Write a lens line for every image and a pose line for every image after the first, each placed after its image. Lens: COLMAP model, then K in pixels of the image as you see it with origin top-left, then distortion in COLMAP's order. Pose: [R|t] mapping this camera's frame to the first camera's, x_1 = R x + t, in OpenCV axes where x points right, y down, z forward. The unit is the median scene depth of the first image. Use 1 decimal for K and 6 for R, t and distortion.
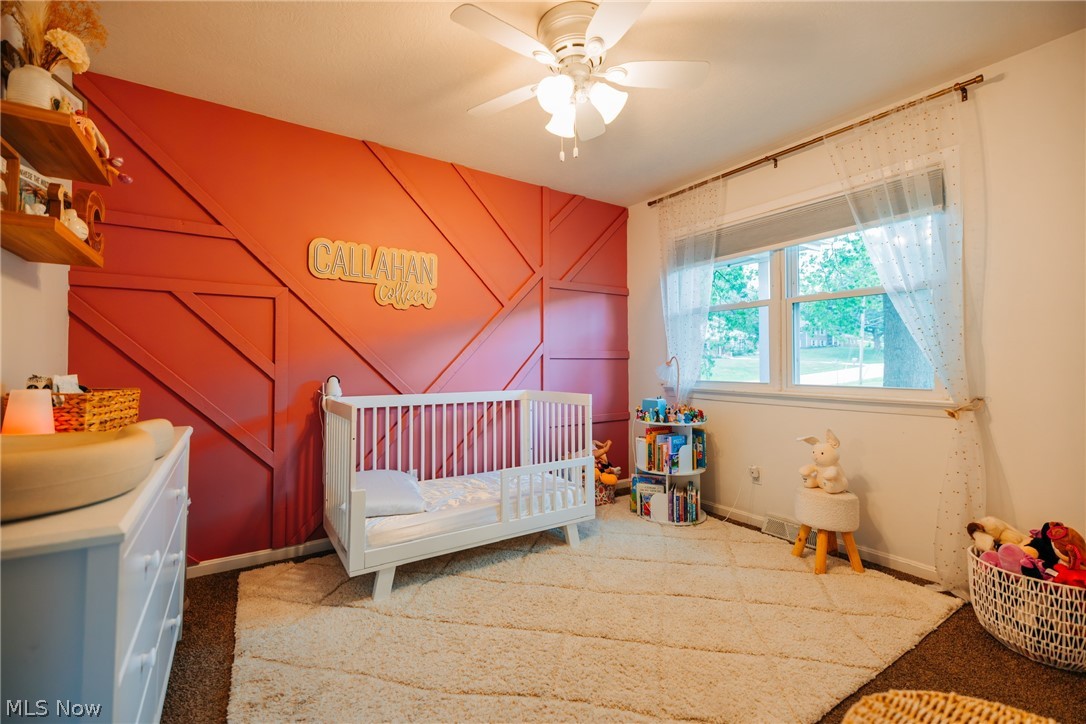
lens RADIAL K [[455.1, 0, 538.8], [0, 455.1, 351.5], [0, 0, 1]] dist [0.000602, -0.000040]
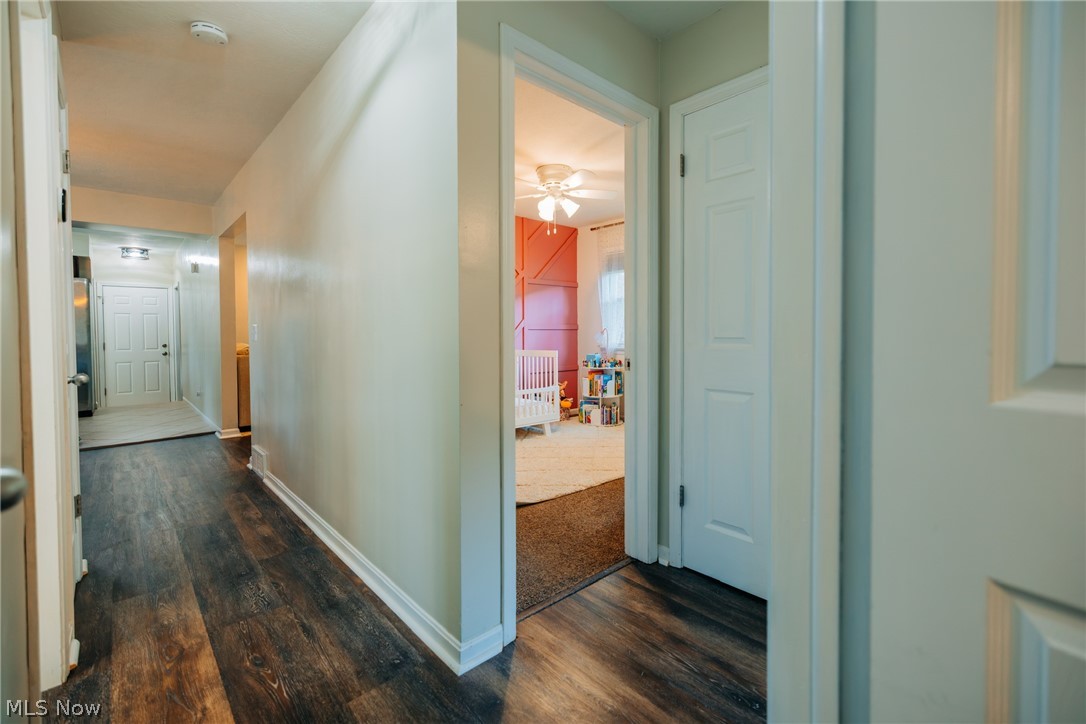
lens RADIAL K [[473.5, 0, 562.7], [0, 473.5, 342.3], [0, 0, 1]] dist [0.000222, 0.000039]
pose [[0.985495, -0.006391, 0.169587, -0.151923], [-0.001544, 0.998912, 0.046620, -0.019038], [-0.169700, -0.046205, 0.984412, -0.692685]]
